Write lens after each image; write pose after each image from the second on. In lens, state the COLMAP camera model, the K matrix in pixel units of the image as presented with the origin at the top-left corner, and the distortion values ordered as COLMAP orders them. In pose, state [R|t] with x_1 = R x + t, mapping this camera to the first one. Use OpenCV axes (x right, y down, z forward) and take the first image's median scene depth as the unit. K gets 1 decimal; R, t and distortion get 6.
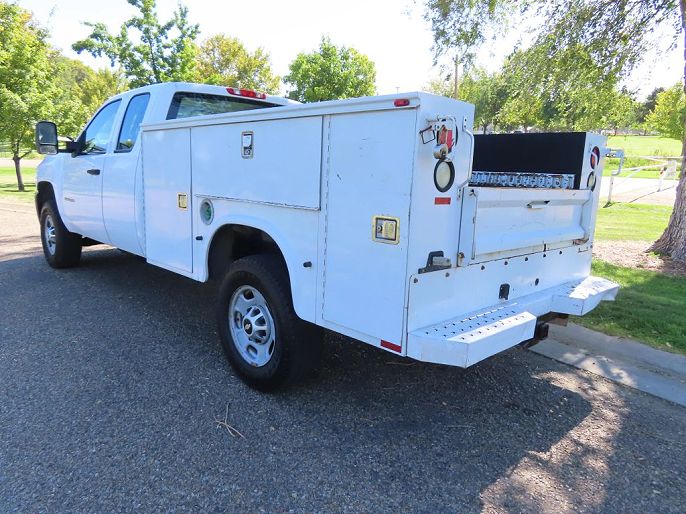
lens RADIAL K [[495.6, 0, 342.6], [0, 495.6, 257.1], [0, 0, 1]] dist [-0.019124, 0.004701]
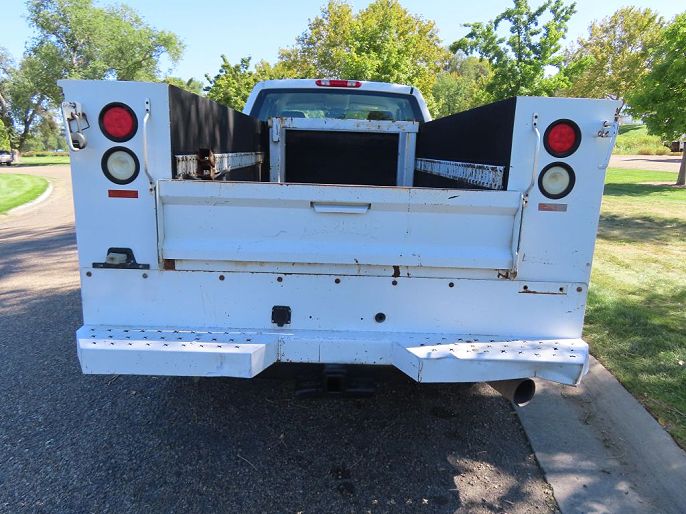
lens RADIAL K [[495.6, 0, 342.9], [0, 495.6, 255.2], [0, 0, 1]] dist [-0.019124, 0.004701]
pose [[0.729682, 0.127142, -0.671863, 0.503025], [-0.117016, 0.991285, 0.060503, -0.046219], [0.673700, 0.034471, 0.738200, 0.267611]]
